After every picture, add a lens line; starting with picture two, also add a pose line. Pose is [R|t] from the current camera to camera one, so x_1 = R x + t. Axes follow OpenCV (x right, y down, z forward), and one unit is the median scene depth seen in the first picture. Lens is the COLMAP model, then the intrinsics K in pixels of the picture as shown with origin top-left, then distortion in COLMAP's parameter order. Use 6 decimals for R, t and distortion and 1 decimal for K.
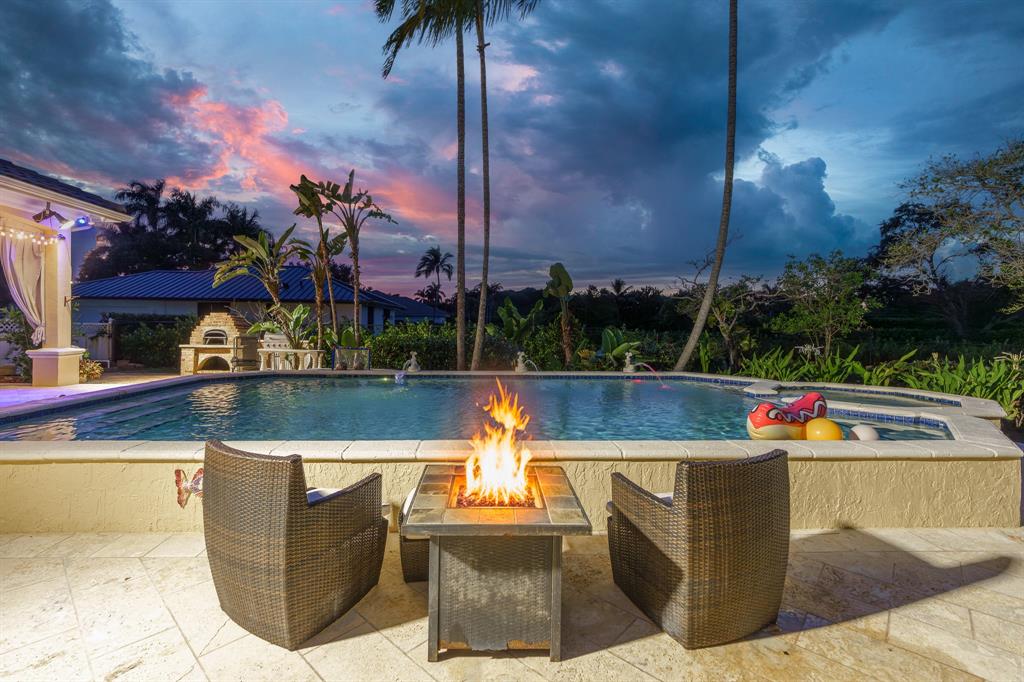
lens RADIAL K [[463.6, 0, 506.1], [0, 463.6, 337.4], [0, 0, 1]] dist [-0.001857, -0.000682]
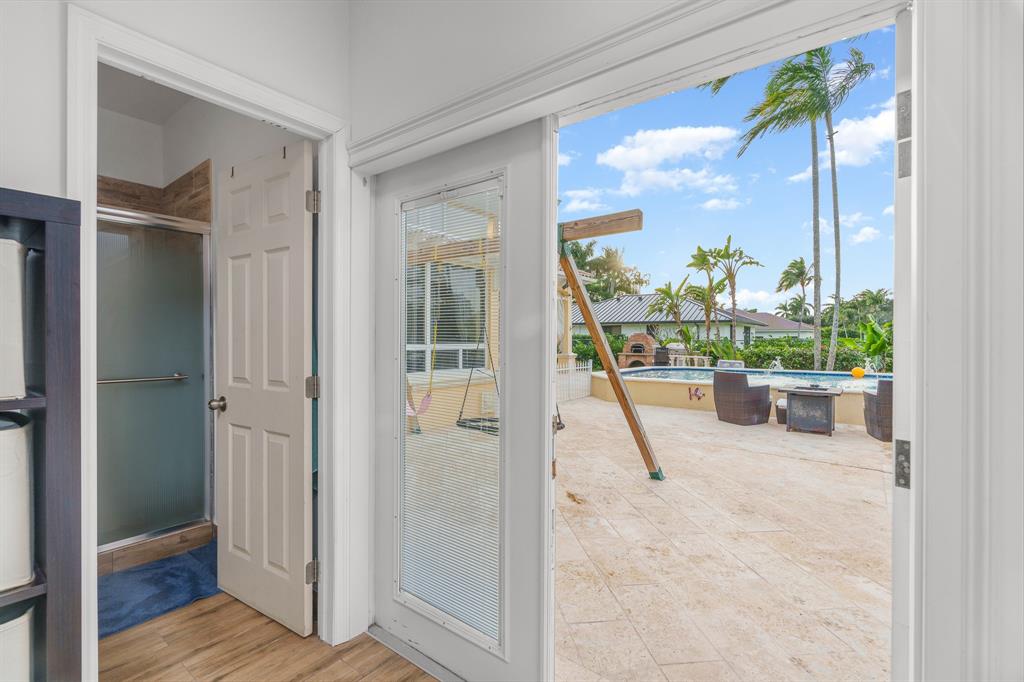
lens RADIAL K [[463.6, 0, 506.1], [0, 463.6, 337.4], [0, 0, 1]] dist [-0.001857, -0.000682]
pose [[0.751354, -0.018058, -0.659652, 0.107807], [-0.006635, 0.999368, -0.034914, 0.024005], [0.659866, 0.030609, 0.750760, -0.597021]]
